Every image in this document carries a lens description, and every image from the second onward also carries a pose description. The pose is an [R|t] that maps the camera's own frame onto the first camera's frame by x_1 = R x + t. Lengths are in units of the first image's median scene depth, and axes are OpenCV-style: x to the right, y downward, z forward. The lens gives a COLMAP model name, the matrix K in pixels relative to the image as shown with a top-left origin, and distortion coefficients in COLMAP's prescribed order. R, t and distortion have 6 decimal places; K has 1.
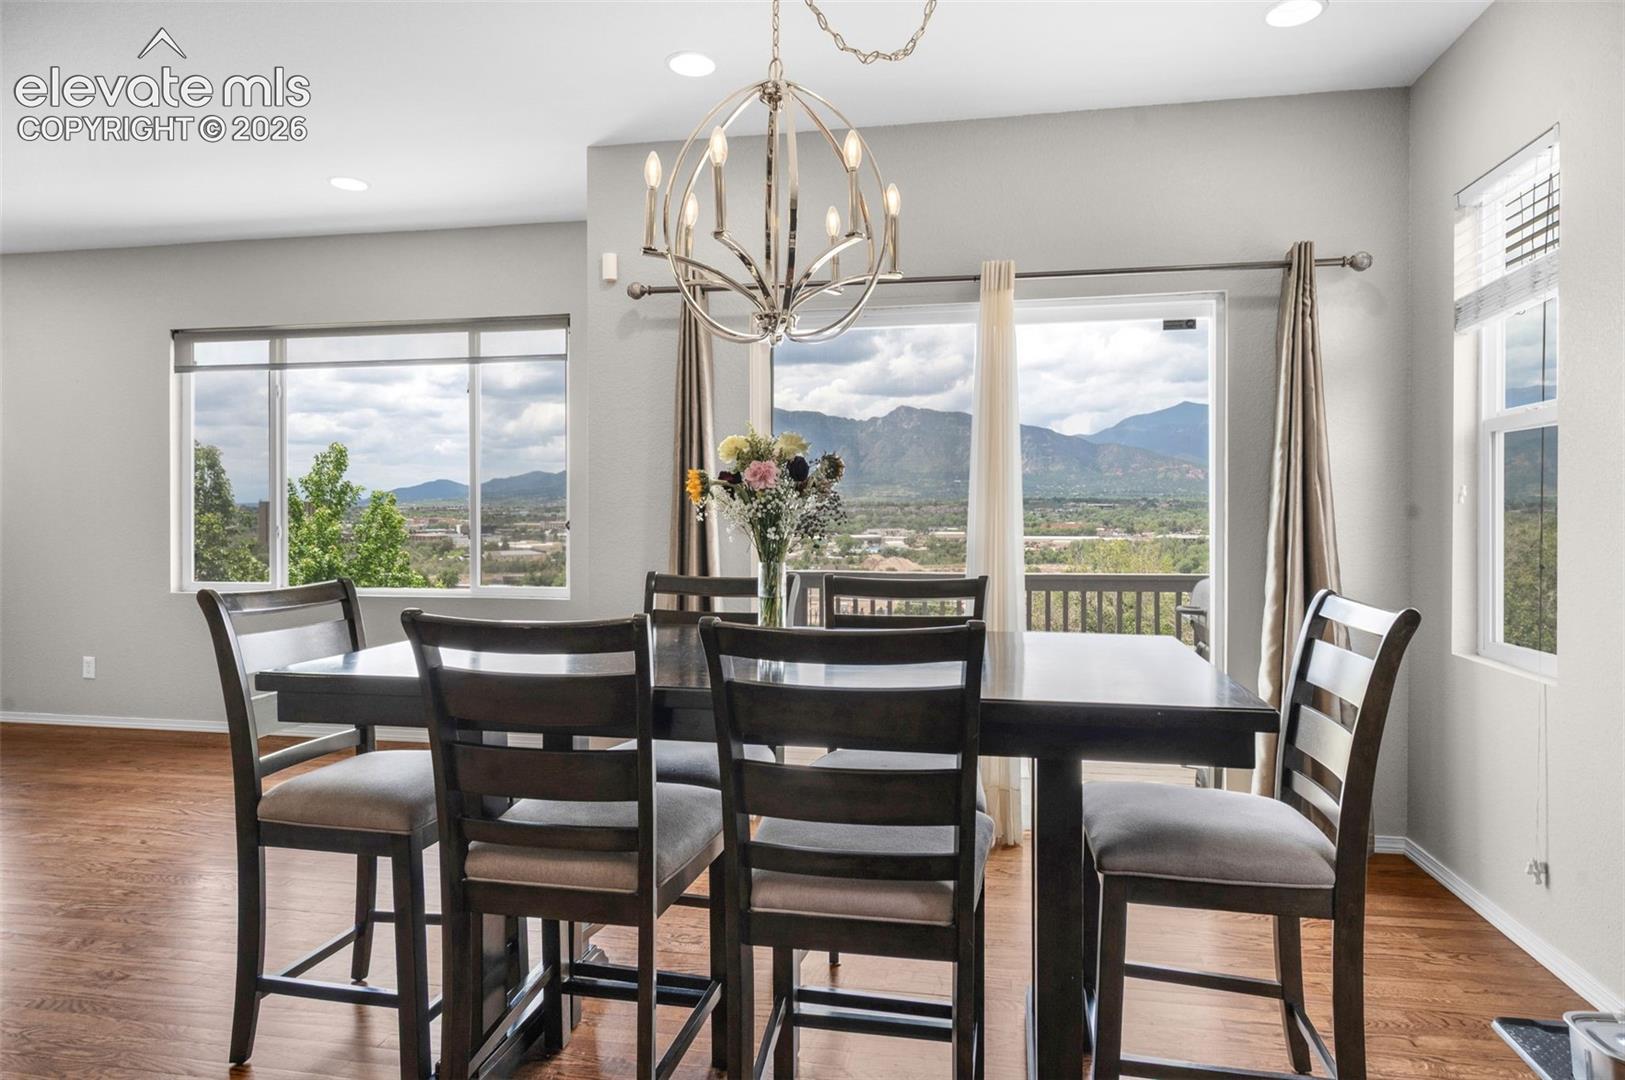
lens RADIAL K [[939.5, 0, 818.5], [0, 939.5, 534.7], [0, 0, 1]] dist [-0.001860, -0.000059]
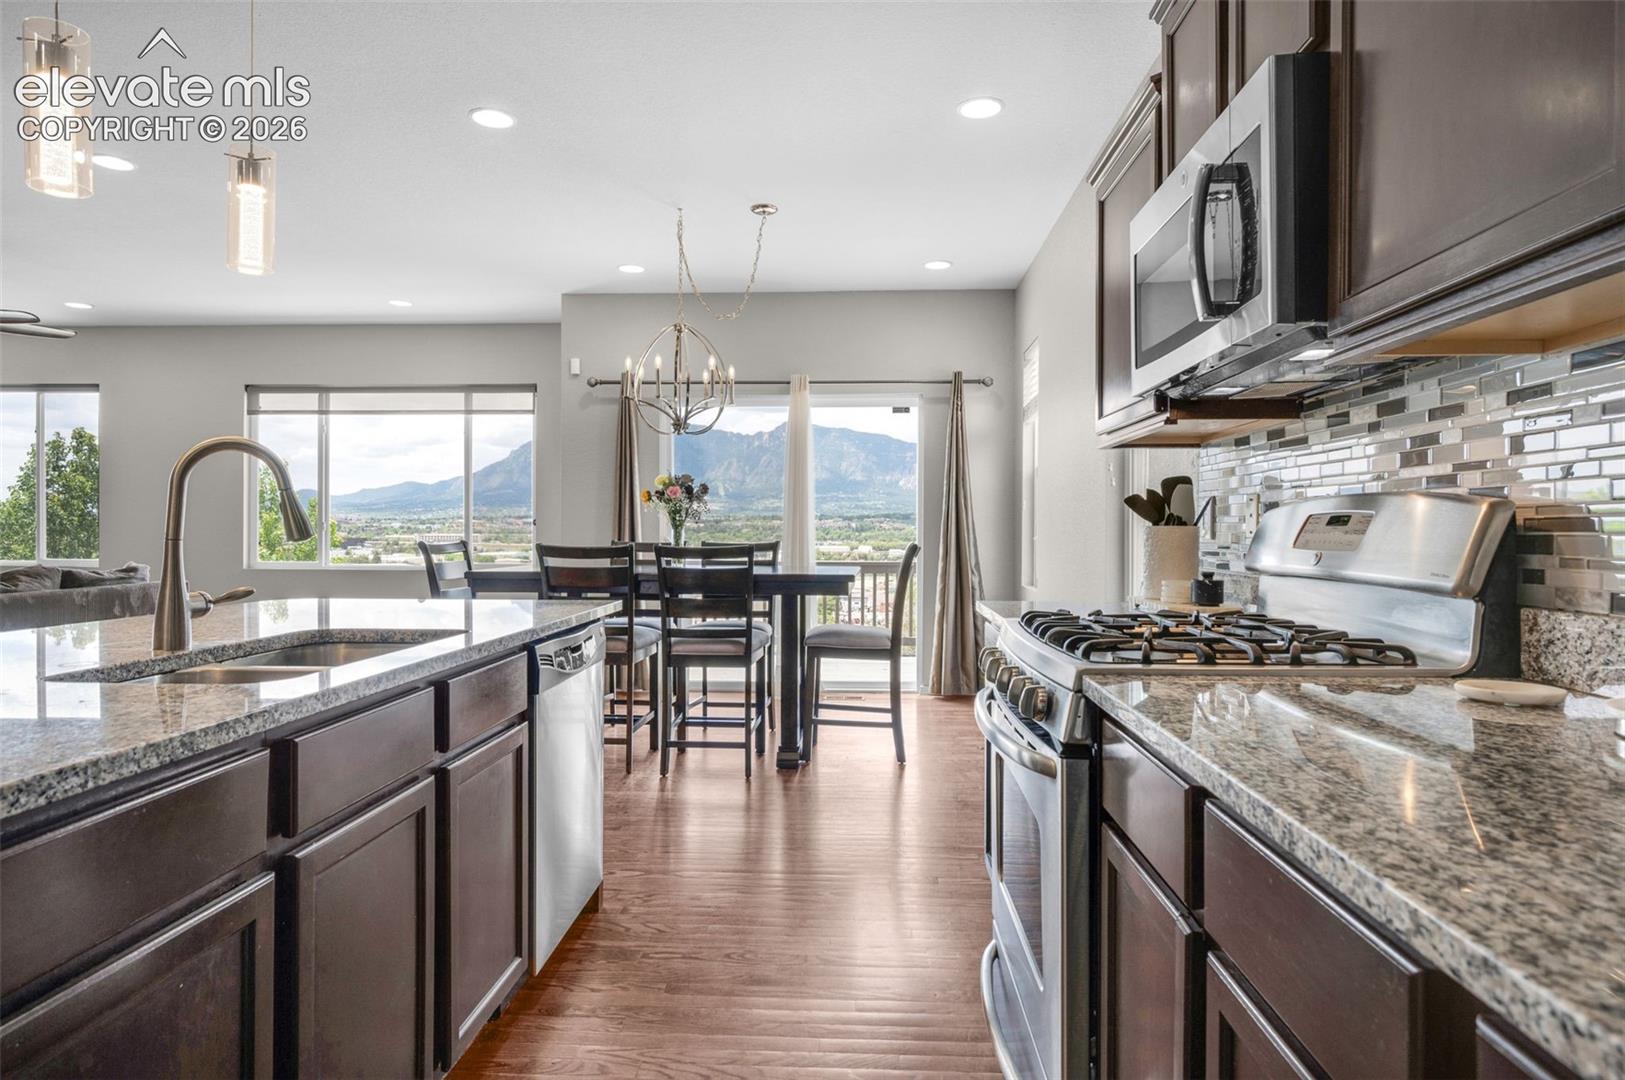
lens RADIAL K [[939.5, 0, 822.8], [0, 939.5, 527.8], [0, 0, 1]] dist [-0.001860, -0.000059]
pose [[0.992161, 0.004412, 0.124886, 0.006619], [-0.001616, 0.999746, -0.022476, 0.030977], [-0.124953, 0.022098, 0.991916, -0.544925]]
